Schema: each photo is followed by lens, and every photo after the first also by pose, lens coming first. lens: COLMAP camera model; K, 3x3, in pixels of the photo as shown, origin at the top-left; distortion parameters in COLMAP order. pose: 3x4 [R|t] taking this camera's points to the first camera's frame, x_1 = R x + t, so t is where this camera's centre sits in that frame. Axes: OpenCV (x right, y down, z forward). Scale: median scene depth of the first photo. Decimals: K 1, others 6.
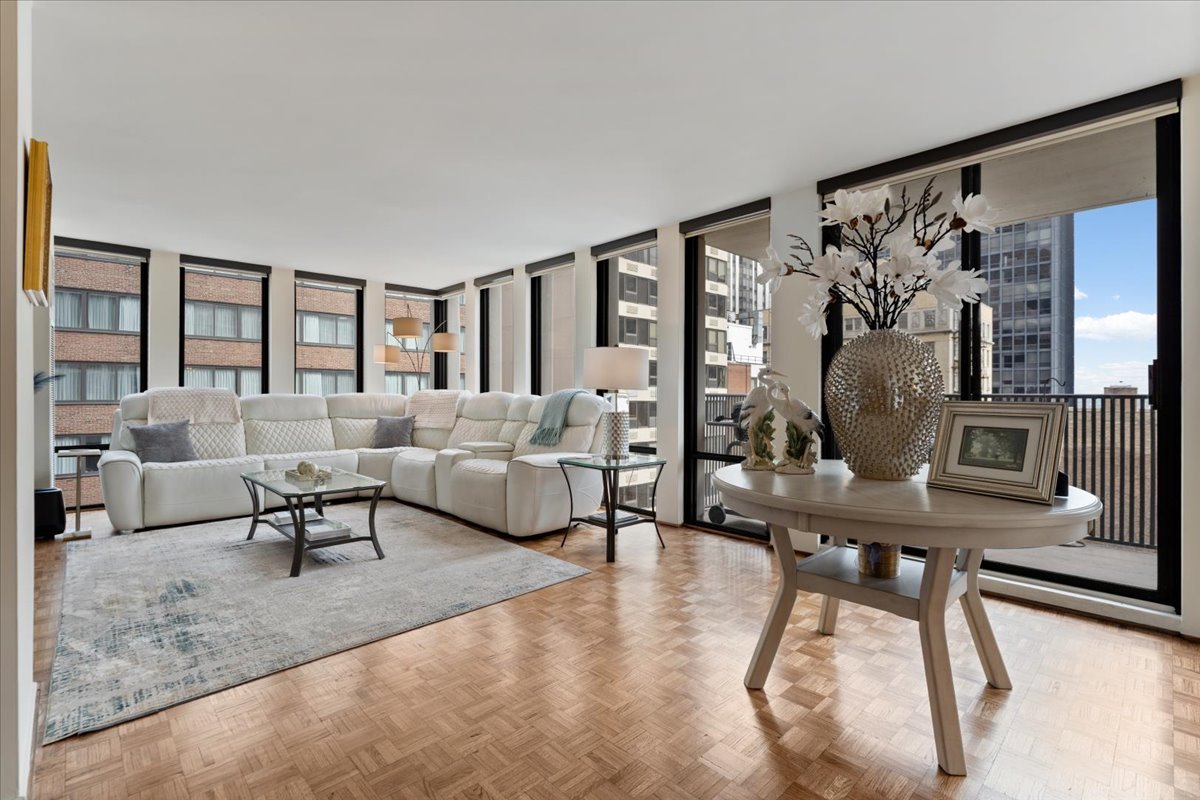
lens RADIAL K [[546.2, 0, 600.0], [0, 546.2, 400.0], [0, 0, 1]] dist [-0.002102, -0.000392]
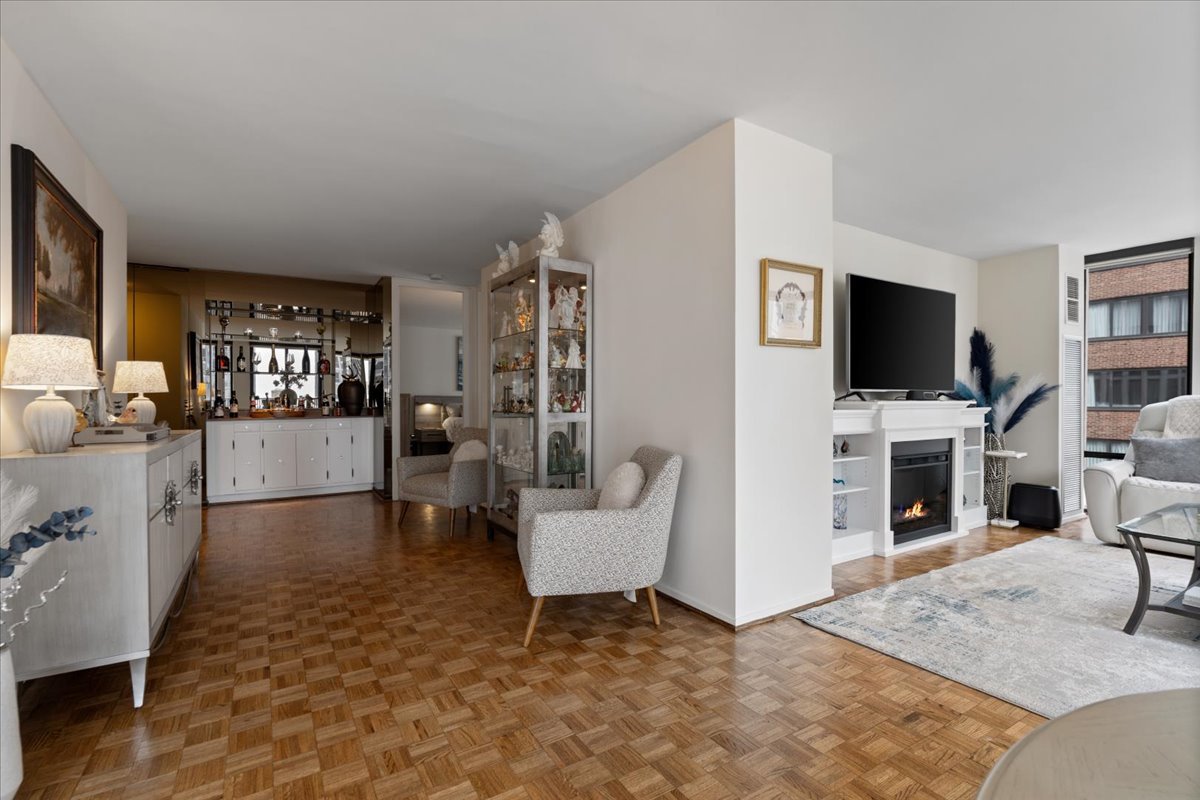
lens RADIAL K [[566.0, 0, 600.0], [0, 566.0, 400.0], [0, 0, 1]] dist [-0.000668, 0.000150]
pose [[-0.200659, 0.001141, -0.979660, 0.250832], [-0.019060, 0.999806, 0.005068, -0.002274], [0.979476, 0.019689, -0.200598, 0.259889]]
